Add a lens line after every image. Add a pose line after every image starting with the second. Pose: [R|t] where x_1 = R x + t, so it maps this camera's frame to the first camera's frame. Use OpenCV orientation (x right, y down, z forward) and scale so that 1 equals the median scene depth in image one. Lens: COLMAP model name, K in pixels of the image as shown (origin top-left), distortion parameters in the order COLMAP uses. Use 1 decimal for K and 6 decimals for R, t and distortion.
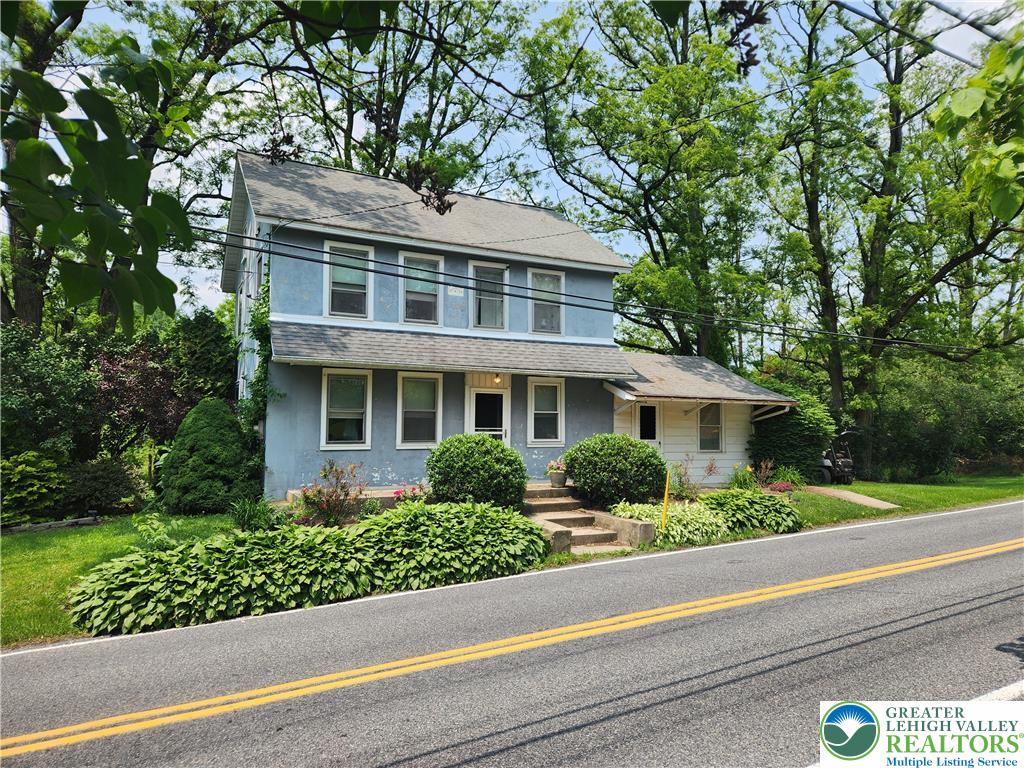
lens RADIAL K [[694.9, 0, 549.4], [0, 694.9, 381.9], [0, 0, 1]] dist [0.089724, -0.079868]
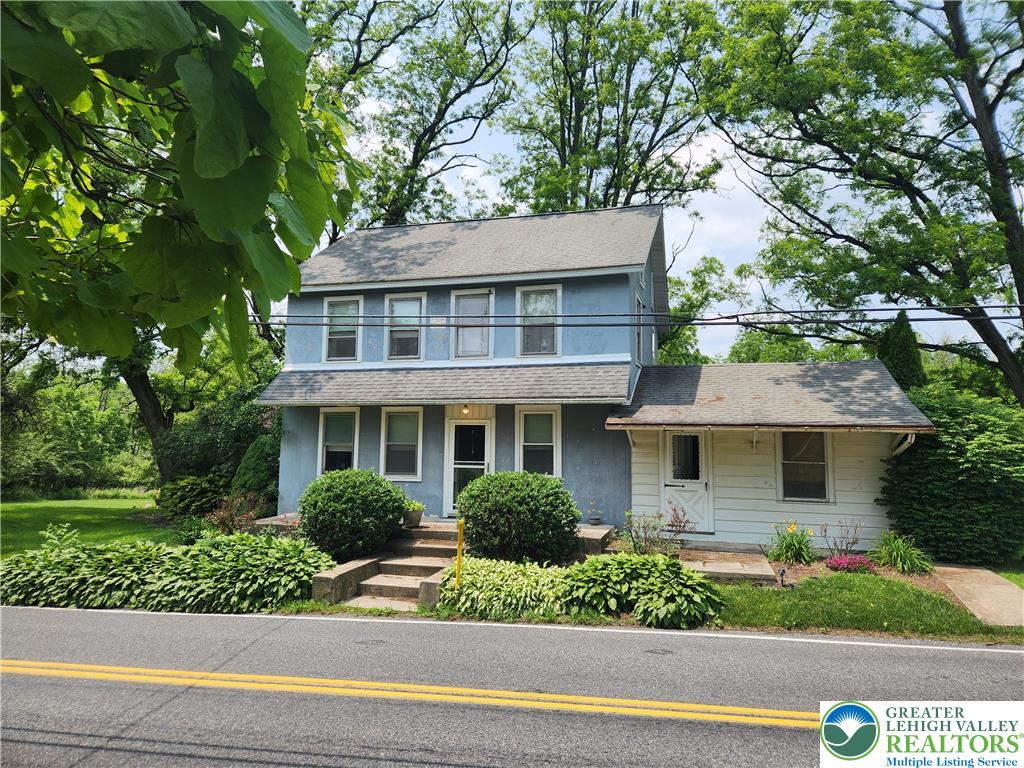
lens RADIAL K [[684.4, 0, 521.4], [0, 684.4, 375.4], [0, 0, 1]] dist [0.090769, -0.076936]
pose [[0.710099, -0.073485, -0.700257, 0.638907], [0.037940, 0.997087, -0.066161, 0.013628], [0.703079, 0.020413, 0.710819, 0.386381]]
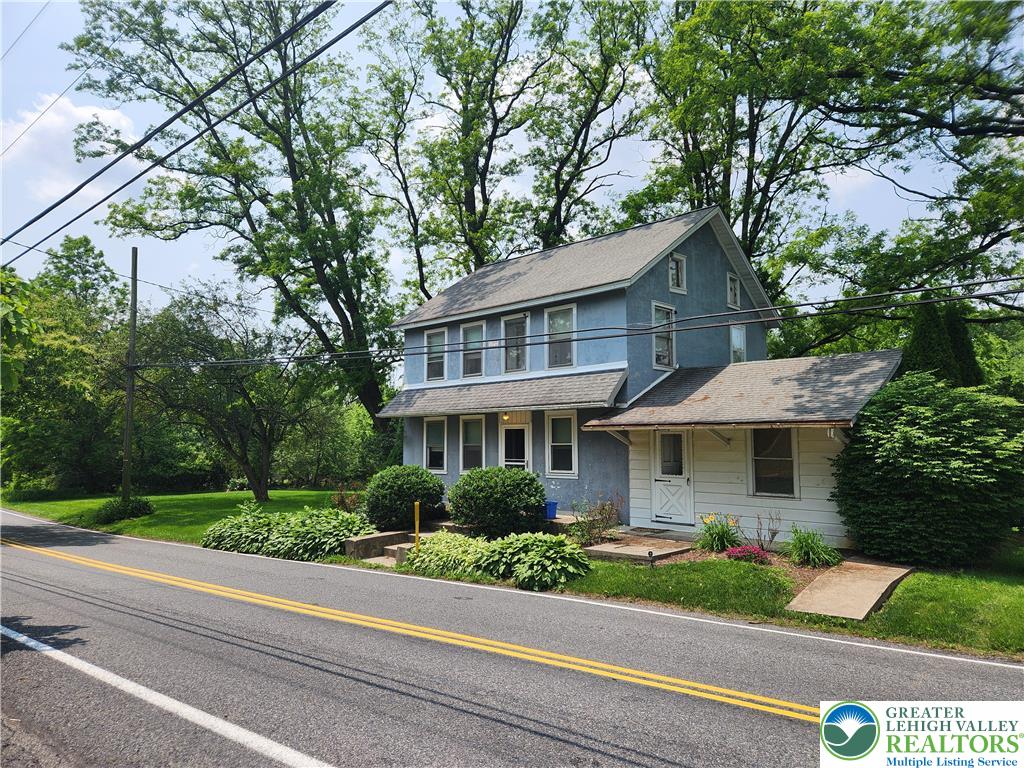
lens RADIAL K [[697.4, 0, 512.0], [0, 697.4, 384.0], [0, 0, 1]] dist [0.068019, 0.000337]
pose [[0.299332, -0.093147, -0.949592, 1.024215], [0.062174, 0.995013, -0.078003, 0.032977], [0.952121, -0.035691, 0.303630, 0.662868]]
